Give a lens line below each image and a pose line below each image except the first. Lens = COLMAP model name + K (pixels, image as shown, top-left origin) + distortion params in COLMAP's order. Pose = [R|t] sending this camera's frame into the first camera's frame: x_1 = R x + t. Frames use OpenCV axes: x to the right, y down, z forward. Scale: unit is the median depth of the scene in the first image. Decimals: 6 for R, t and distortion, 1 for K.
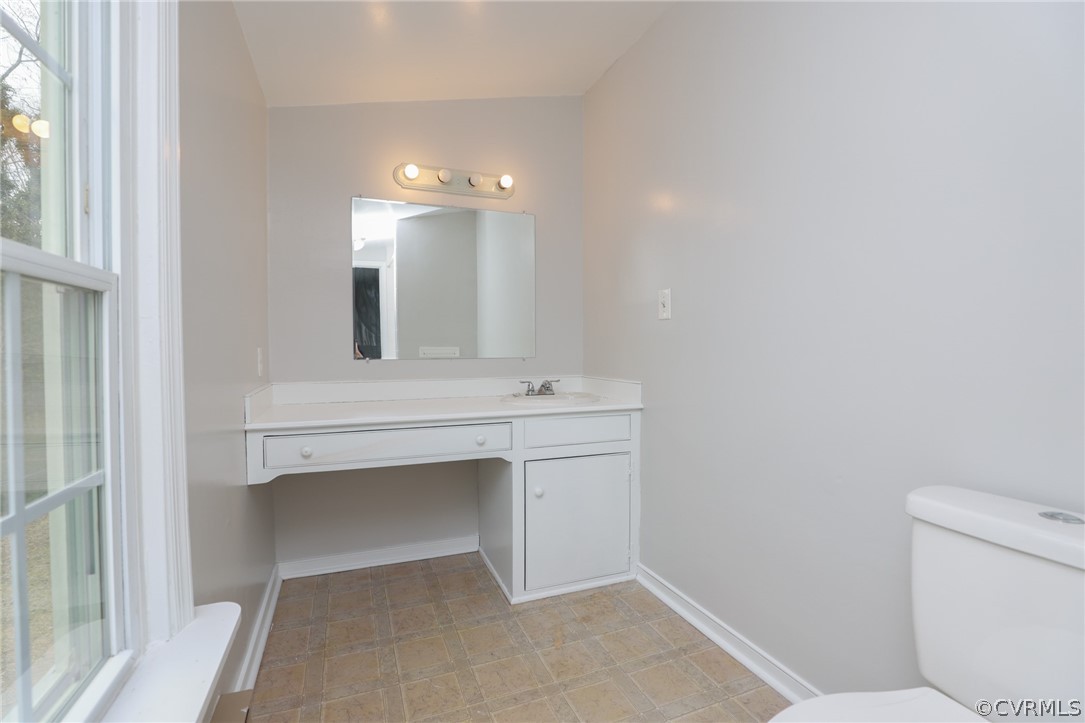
lens RADIAL K [[496.4, 0, 549.3], [0, 496.4, 361.6], [0, 0, 1]] dist [-0.031868, 0.003919]
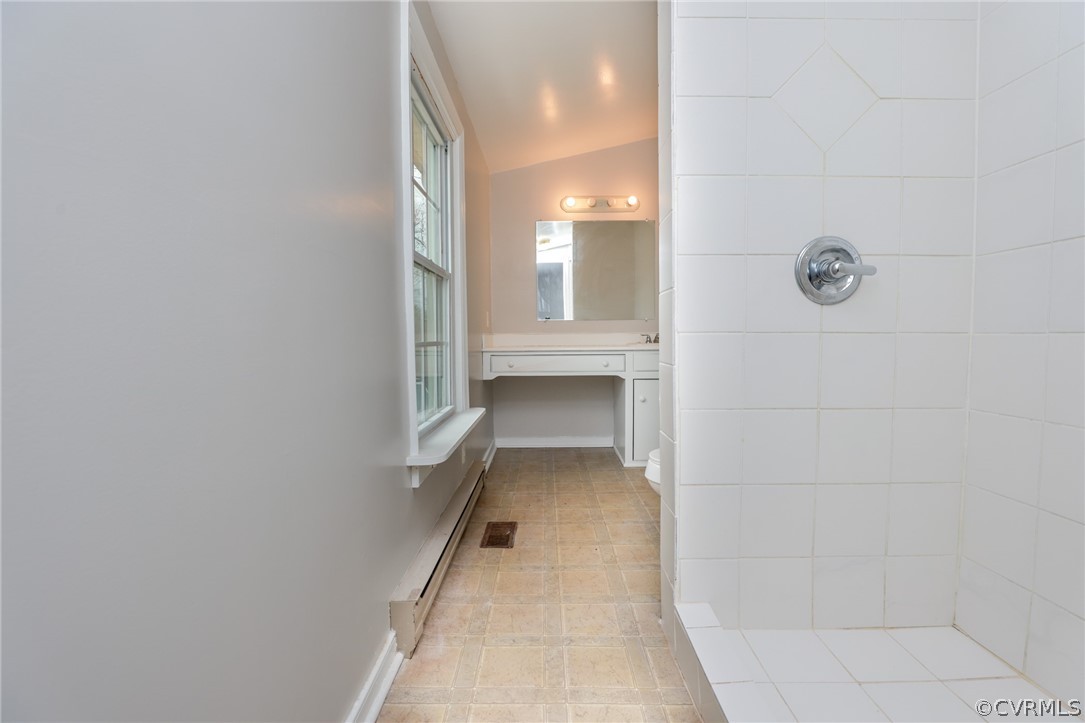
lens RADIAL K [[496.4, 0, 549.3], [0, 496.4, 361.6], [0, 0, 1]] dist [-0.031868, 0.003919]
pose [[0.929115, 0.015545, -0.369464, 0.289207], [-0.007459, 0.999701, 0.023304, 0.108258], [0.369715, -0.018896, 0.928953, -0.594554]]
